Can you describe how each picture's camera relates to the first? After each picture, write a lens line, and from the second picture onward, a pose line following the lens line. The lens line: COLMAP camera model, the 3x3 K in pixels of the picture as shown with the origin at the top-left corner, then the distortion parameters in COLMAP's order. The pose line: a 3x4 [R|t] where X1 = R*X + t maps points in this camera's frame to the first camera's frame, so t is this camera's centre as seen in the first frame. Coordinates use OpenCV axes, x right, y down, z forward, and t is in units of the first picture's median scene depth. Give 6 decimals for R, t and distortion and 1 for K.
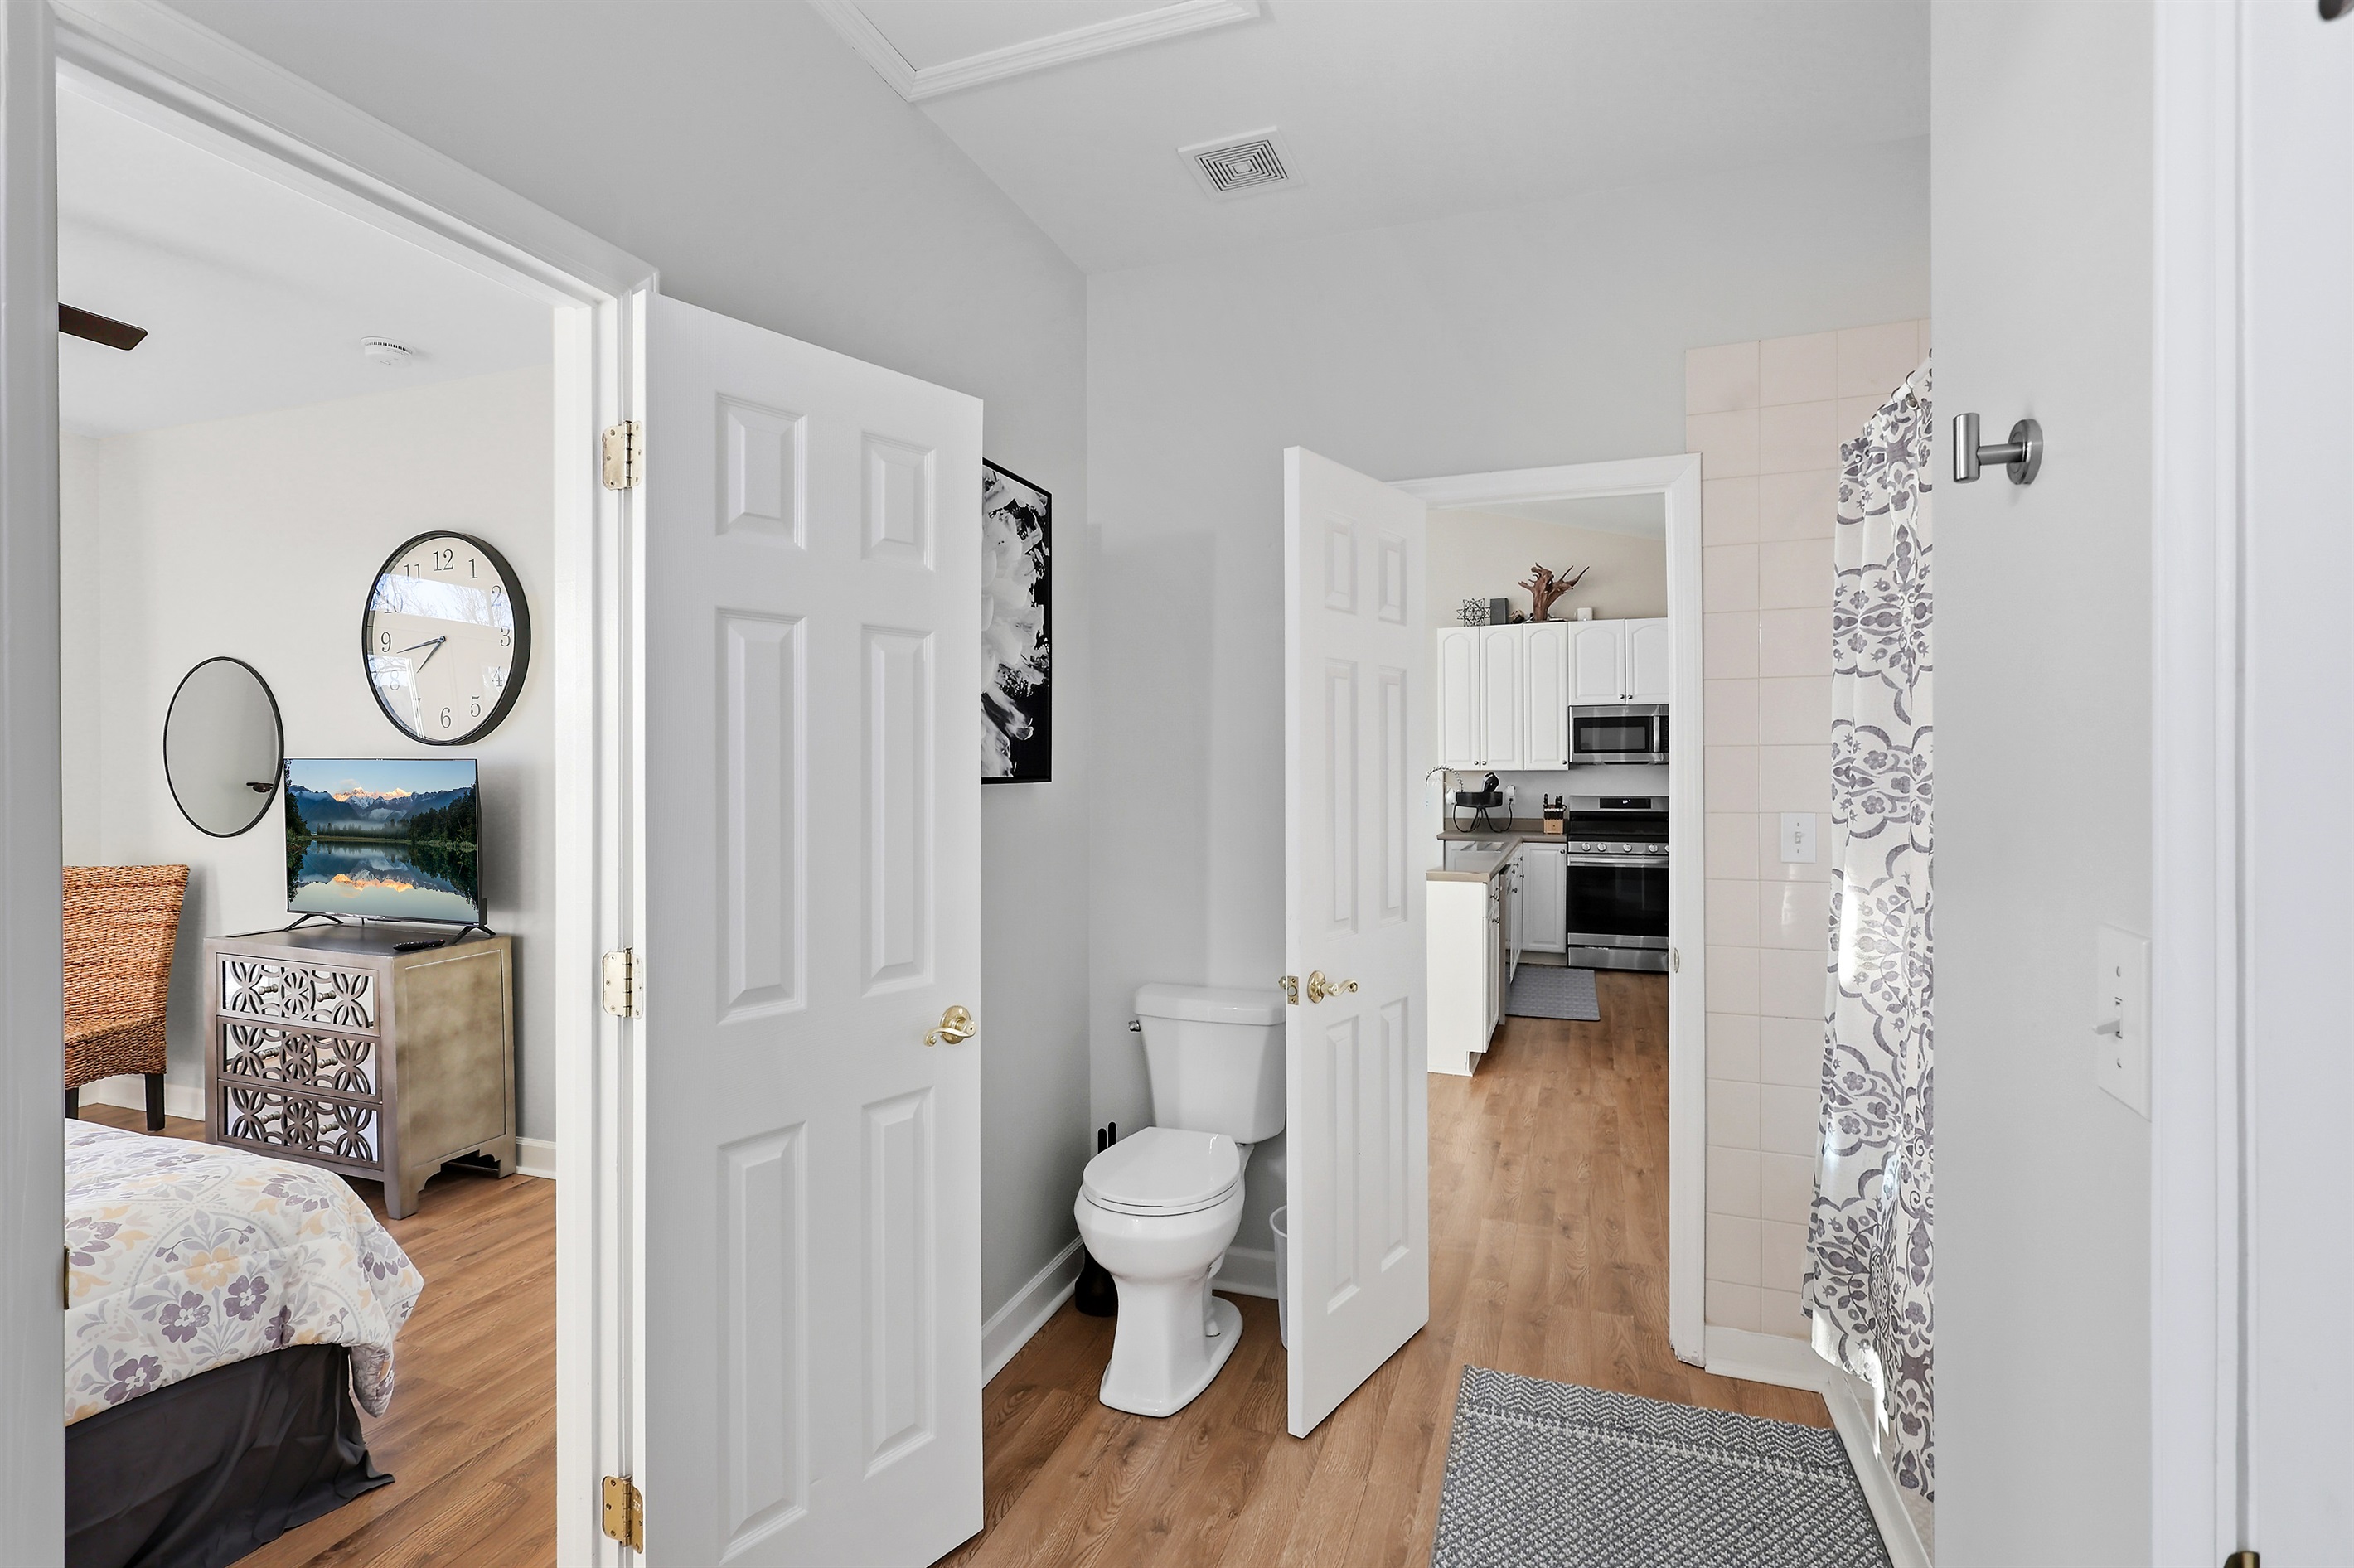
lens RADIAL K [[1104.2, 0, 1189.4], [0, 1104.2, 786.6], [0, 0, 1]] dist [-0.002260, 0.000050]
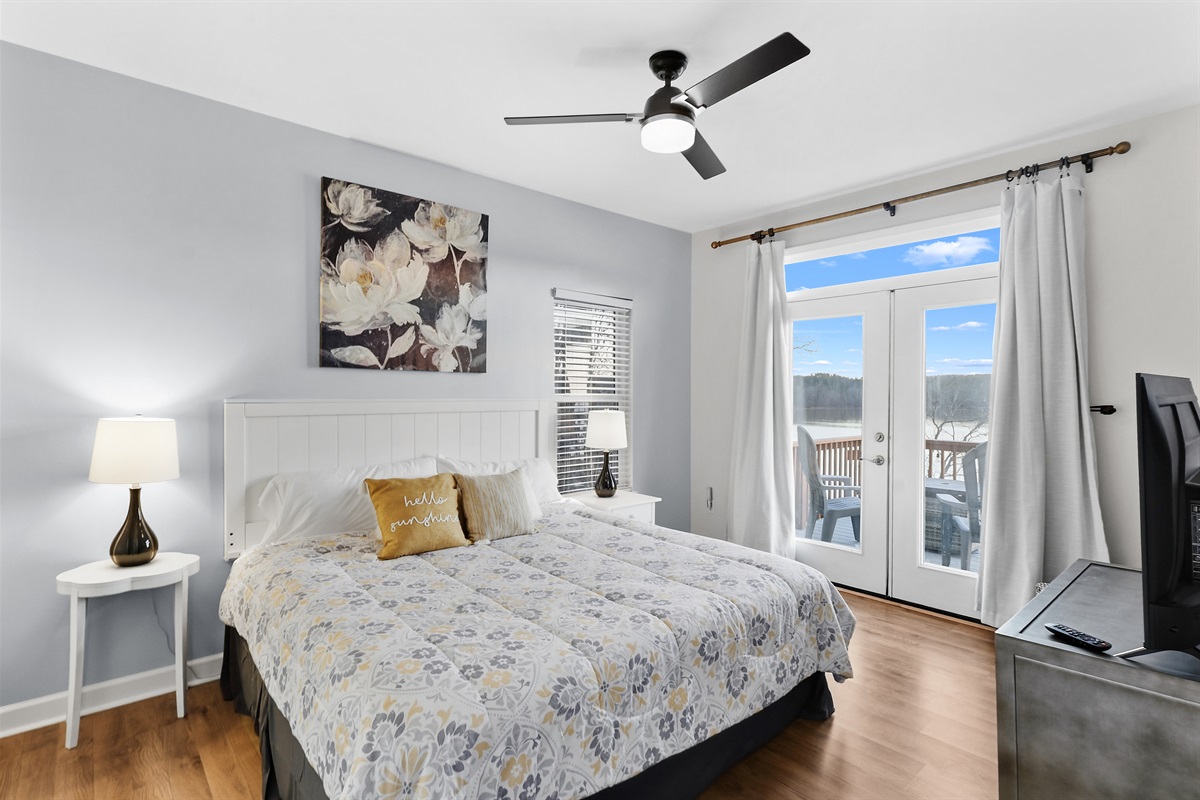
lens RADIAL K [[581.6, 0, 600.8], [0, 581.6, 390.6], [0, 0, 1]] dist [0.000401, 0.000360]
pose [[-0.487696, -0.006234, -0.872991, -0.211078], [-0.012593, 0.999921, -0.000106, -0.010622], [0.872923, 0.010942, -0.487736, 0.879647]]
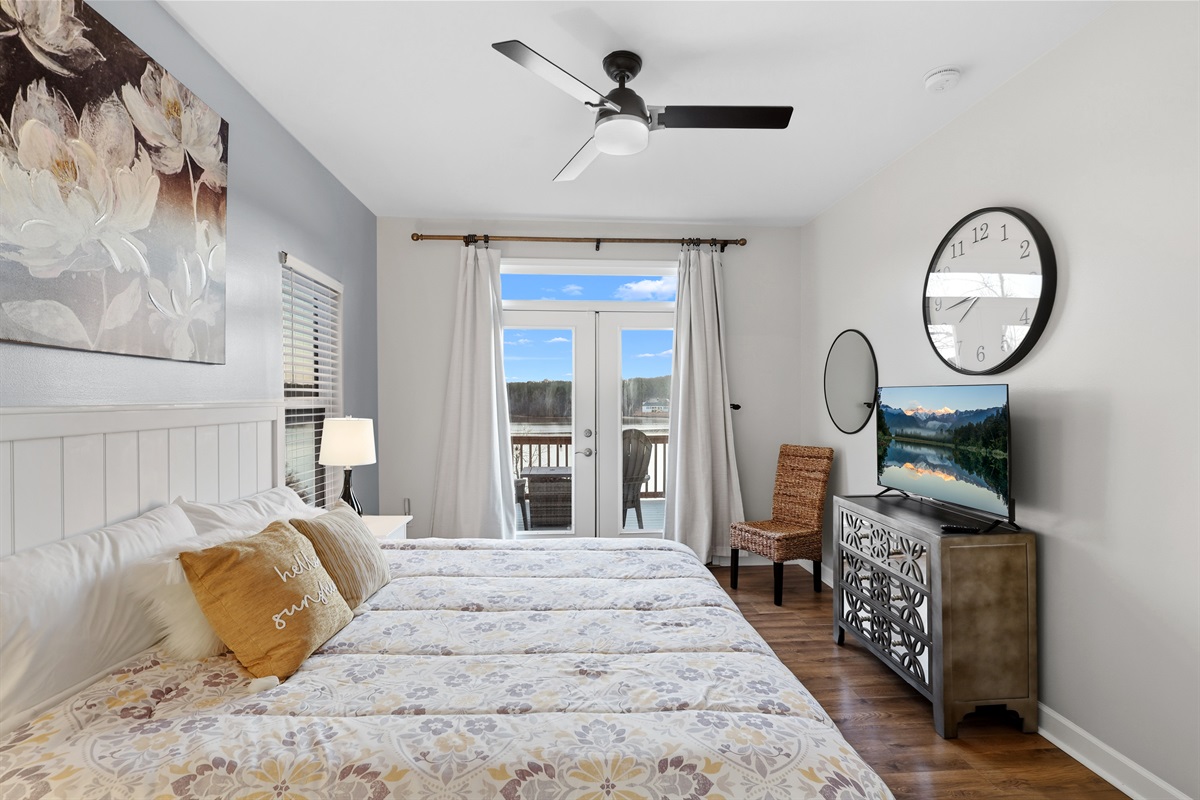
lens RADIAL K [[559.6, 0, 602.0], [0, 559.6, 401.8], [0, 0, 1]] dist [-0.001076, 0.000653]
pose [[0.388399, 0.003923, -0.921483, -0.248030], [-0.009253, 0.999957, 0.000357, -0.001157], [0.921445, 0.008388, 0.388419, 0.344008]]
